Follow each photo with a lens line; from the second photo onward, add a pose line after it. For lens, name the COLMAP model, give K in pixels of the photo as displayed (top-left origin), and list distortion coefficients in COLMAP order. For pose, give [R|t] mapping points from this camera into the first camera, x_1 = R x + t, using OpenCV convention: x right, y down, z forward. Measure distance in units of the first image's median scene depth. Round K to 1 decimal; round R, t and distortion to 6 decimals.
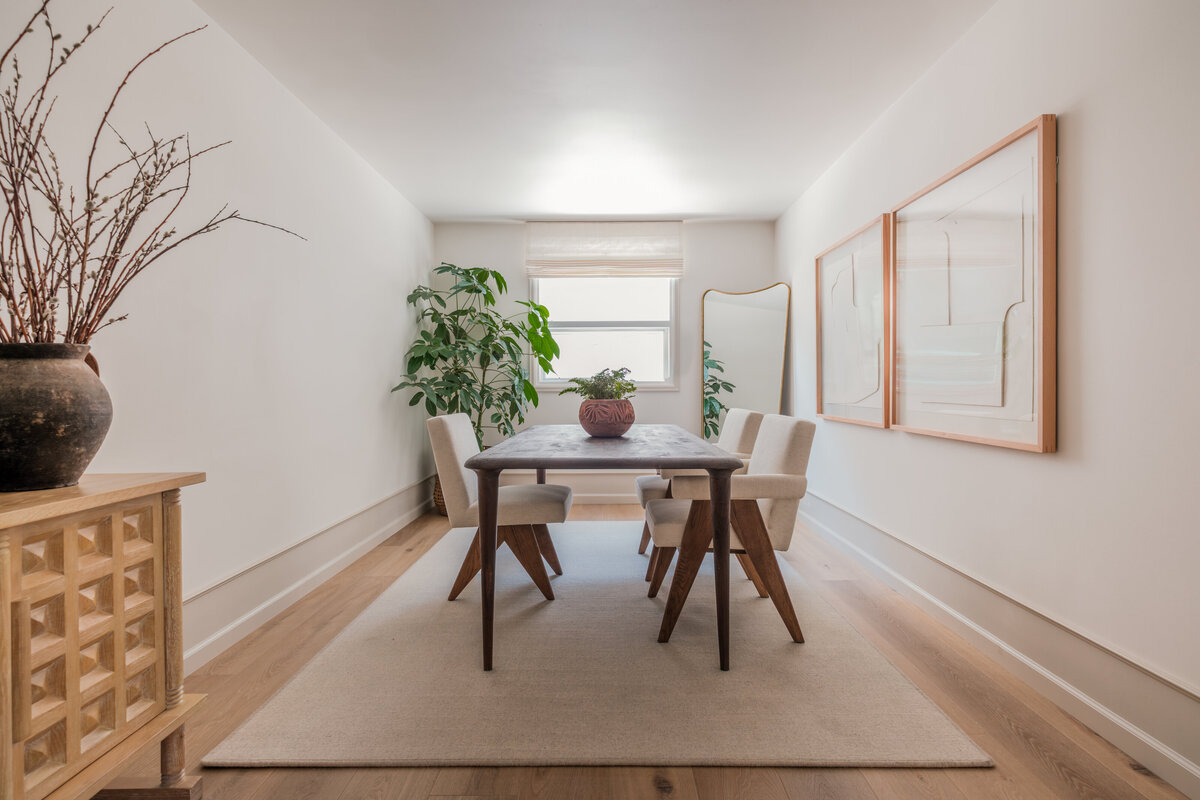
lens RADIAL K [[637.4, 0, 605.3], [0, 637.4, 396.1], [0, 0, 1]] dist [-0.001118, -0.000733]
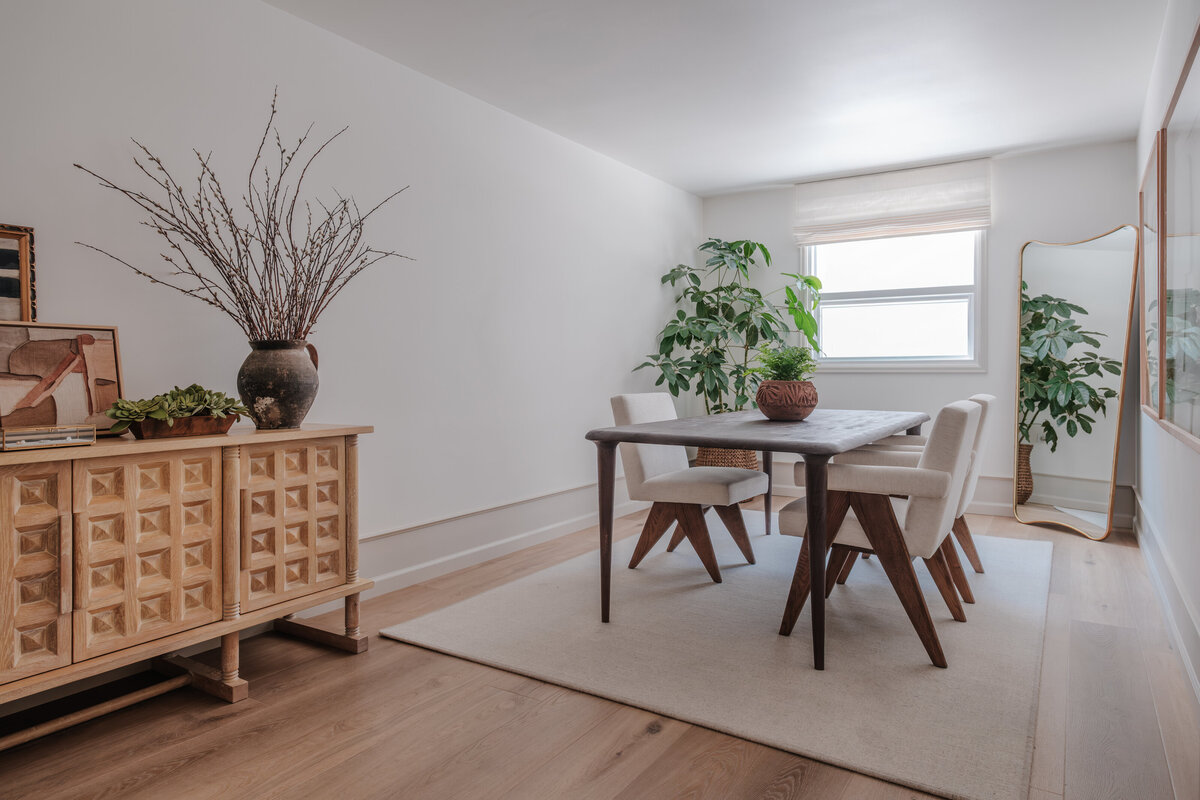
lens RADIAL K [[747.6, 0, 596.8], [0, 747.6, 380.9], [0, 0, 1]] dist [0.001877, -0.006830]
pose [[0.840657, 0.012221, -0.541431, 0.677029], [-0.009790, 0.999925, 0.007370, 0.000393], [0.541480, -0.000895, 0.840713, -0.137470]]
